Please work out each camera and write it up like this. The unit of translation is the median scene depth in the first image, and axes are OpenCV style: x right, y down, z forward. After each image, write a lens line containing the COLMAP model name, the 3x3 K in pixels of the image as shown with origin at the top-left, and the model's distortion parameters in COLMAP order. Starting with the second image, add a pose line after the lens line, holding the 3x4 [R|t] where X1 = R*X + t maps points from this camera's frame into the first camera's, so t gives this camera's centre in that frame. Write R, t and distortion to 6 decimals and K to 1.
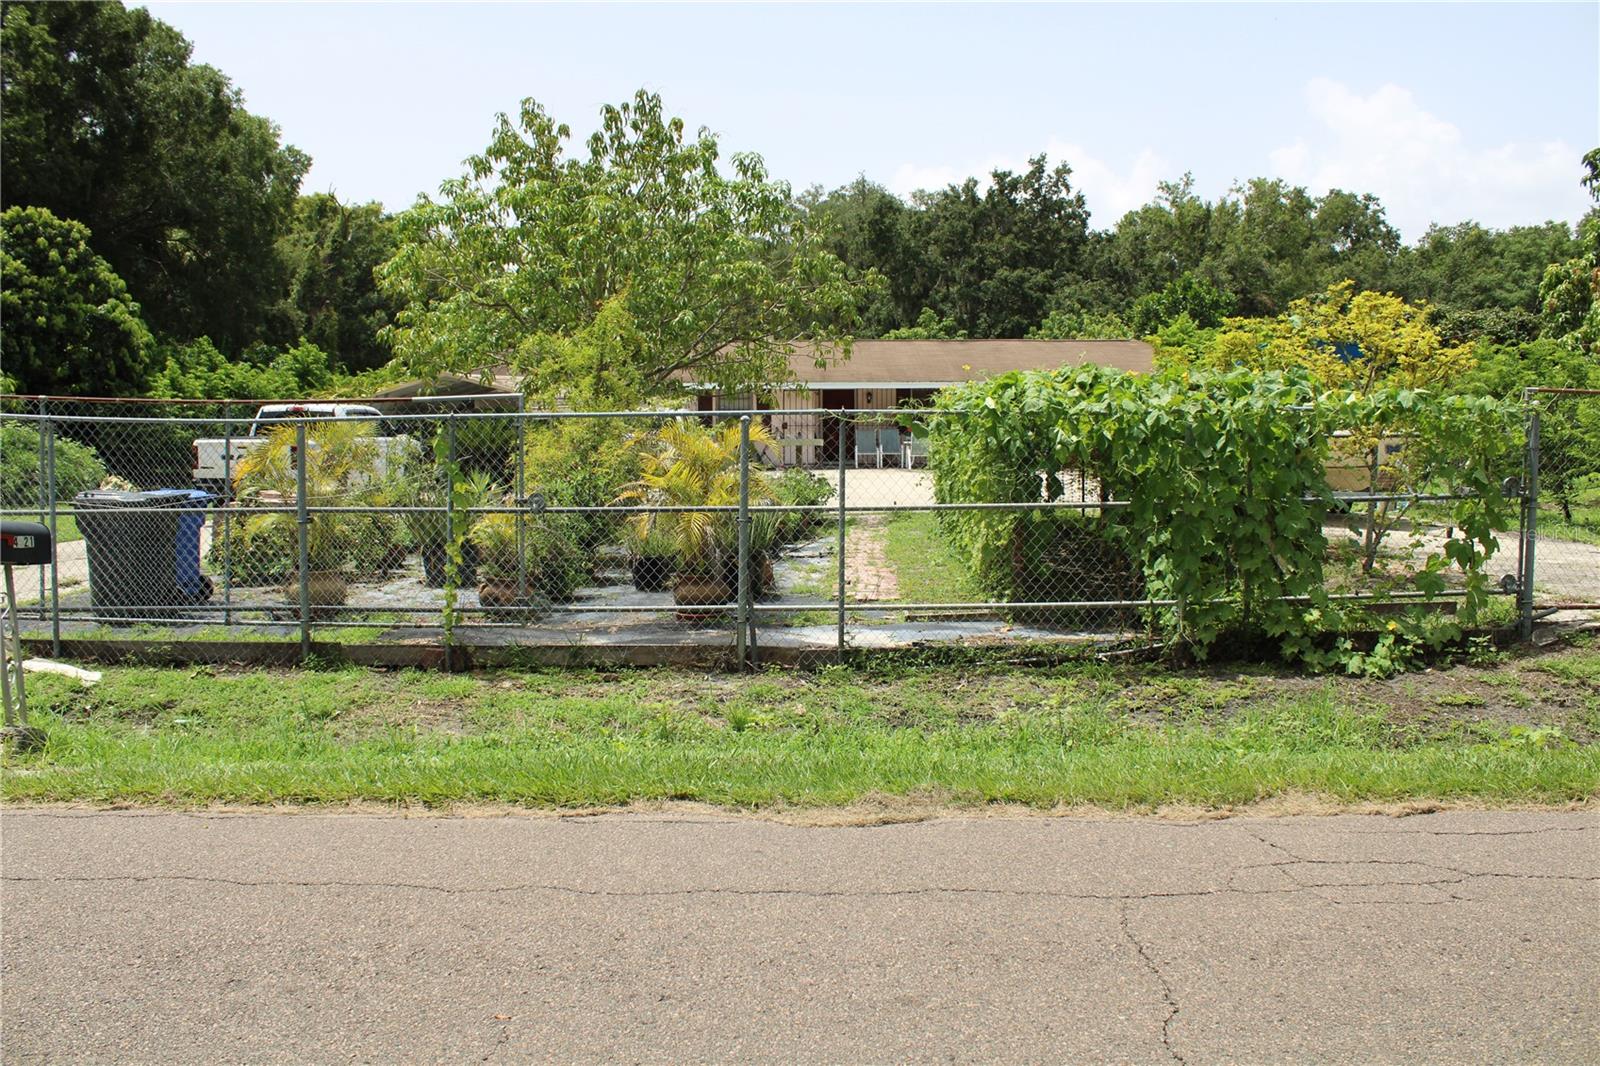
lens RADIAL K [[1360.0, 0, 797.8], [0, 1360.0, 526.9], [0, 0, 1]] dist [-0.145845, 0.117147]
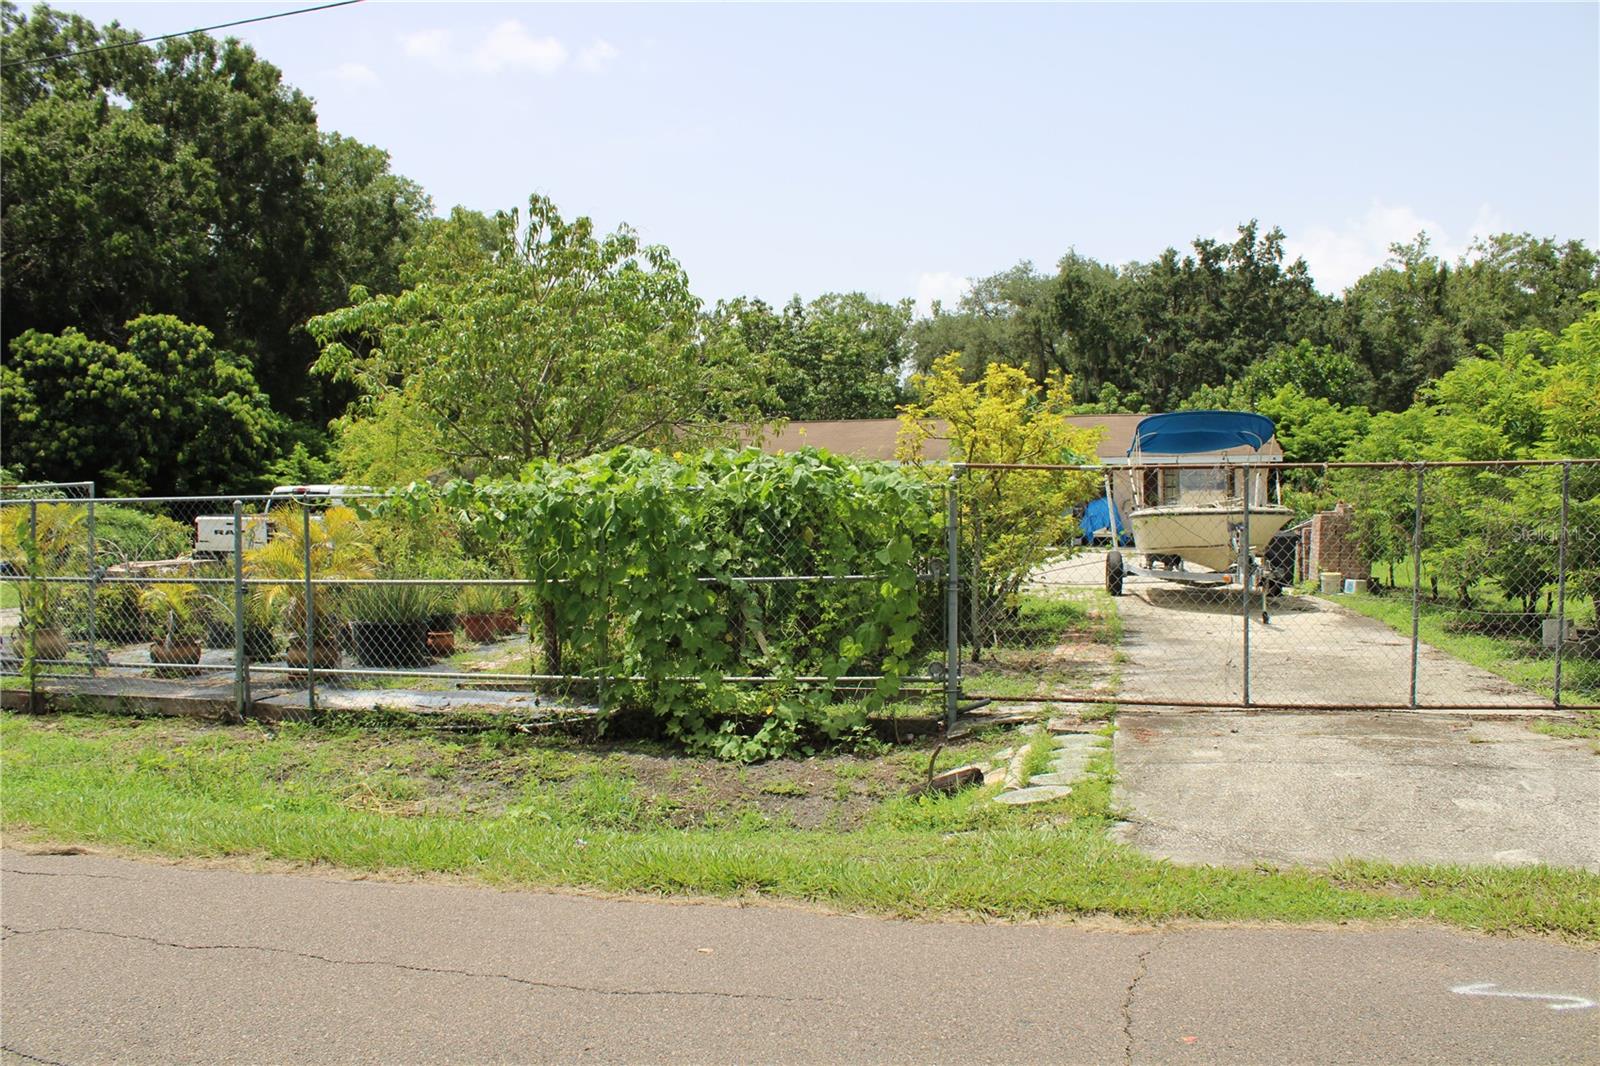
lens RADIAL K [[1360.0, 0, 793.3], [0, 1360.0, 529.1], [0, 0, 1]] dist [-0.145845, 0.117147]
pose [[0.970293, 0.002728, -0.241917, 0.220574], [-0.015831, 0.998509, -0.052236, -0.002095], [0.241414, 0.054514, 0.968890, 0.007935]]
